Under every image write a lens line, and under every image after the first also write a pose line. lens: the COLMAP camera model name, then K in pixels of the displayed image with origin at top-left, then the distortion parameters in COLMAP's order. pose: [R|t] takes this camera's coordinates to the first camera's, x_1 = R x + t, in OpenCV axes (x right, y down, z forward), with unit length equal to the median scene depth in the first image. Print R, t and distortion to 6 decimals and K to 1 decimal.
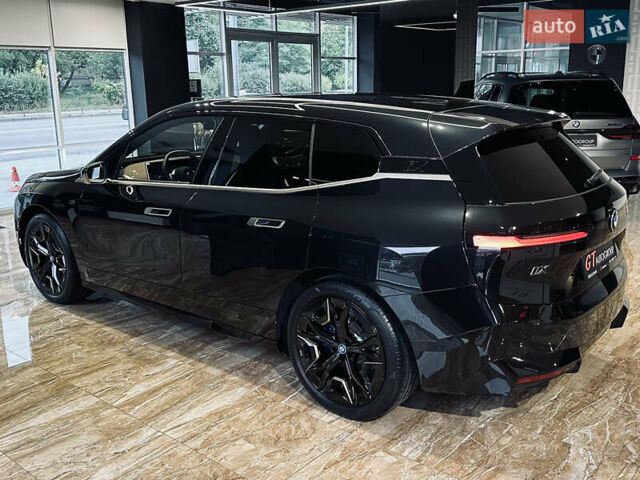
lens RADIAL K [[612.9, 0, 320.0], [0, 612.9, 240.0], [0, 0, 1]] dist [0.165306, -0.322806]
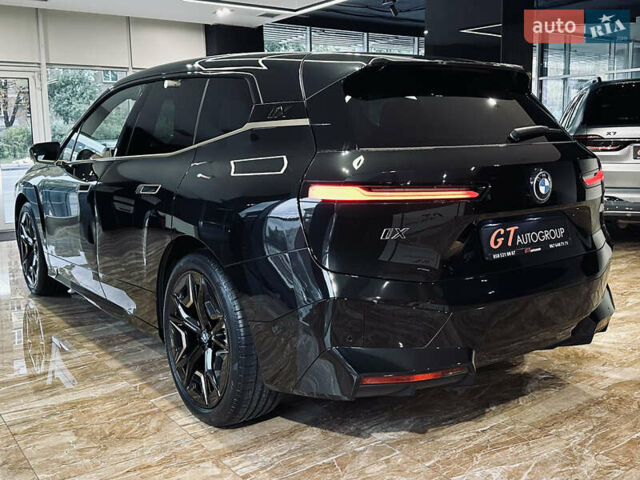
lens RADIAL K [[631.1, 0, 314.7], [0, 631.1, 231.2], [0, 0, 1]] dist [0.142140, -0.281815]
pose [[0.970210, 0.036237, -0.239538, 0.363685], [-0.058436, 0.994560, -0.086228, 0.096984], [0.235111, 0.097657, 0.967050, 0.187795]]
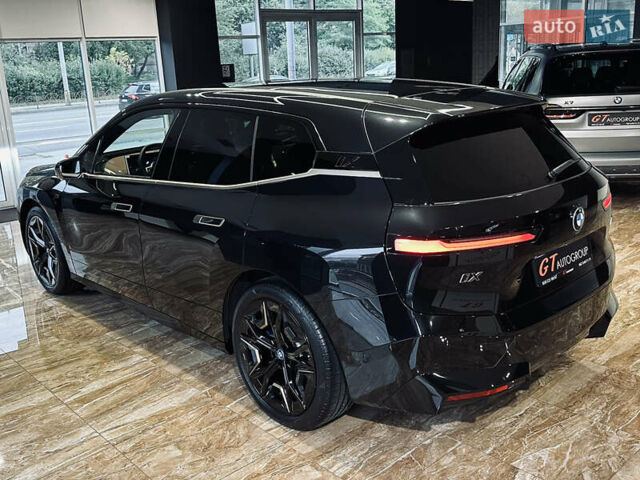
lens RADIAL K [[621.2, 0, 300.0], [0, 621.2, 240.9], [0, 0, 1]] dist [0.165917, -0.330117]
pose [[0.989312, 0.003188, -0.145778, 0.197357], [0.001469, 0.999492, 0.031828, -0.027526], [0.145805, -0.031702, 0.988805, 0.055199]]
